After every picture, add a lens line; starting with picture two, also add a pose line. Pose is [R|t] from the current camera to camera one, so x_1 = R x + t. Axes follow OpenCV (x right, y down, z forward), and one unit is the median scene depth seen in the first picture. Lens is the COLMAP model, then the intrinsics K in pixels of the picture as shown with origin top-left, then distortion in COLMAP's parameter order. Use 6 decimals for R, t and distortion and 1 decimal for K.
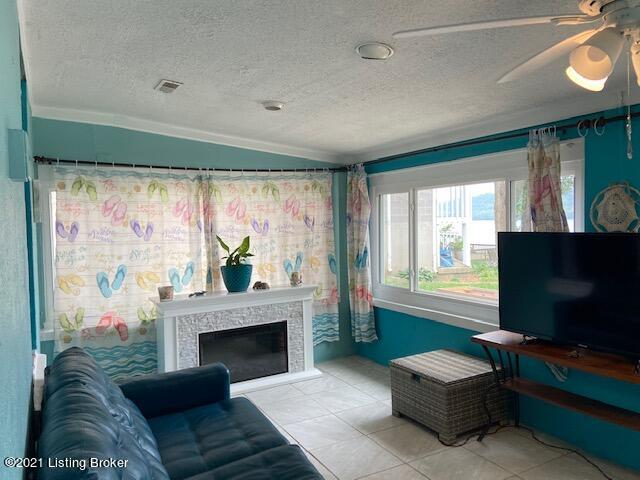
lens RADIAL K [[507.6, 0, 318.1], [0, 507.6, 238.3], [0, 0, 1]] dist [0.064601, -0.041126]
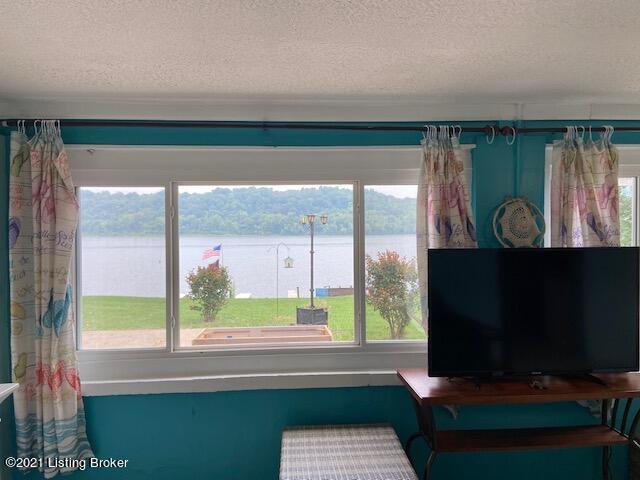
lens RADIAL K [[507.6, 0, 324.4], [0, 507.6, 237.3], [0, 0, 1]] dist [0.064601, -0.041126]
pose [[0.426639, 0.003355, 0.904416, -0.318674], [0.028597, 0.999443, -0.017197, -0.017372], [-0.903970, 0.033201, 0.426305, 0.646869]]
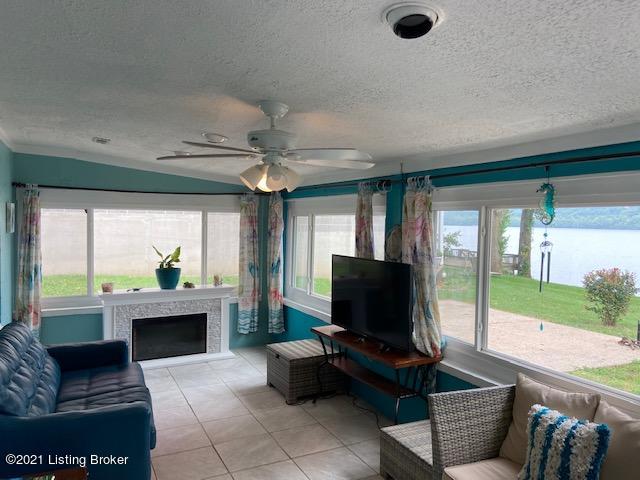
lens RADIAL K [[507.6, 0, 323.7], [0, 507.6, 239.8], [0, 0, 1]] dist [0.064601, -0.041126]
pose [[0.998740, 0.040380, -0.029790, 0.286556], [-0.040248, 0.999177, 0.005007, -0.045019], [0.029968, -0.003801, 0.999544, -0.304304]]
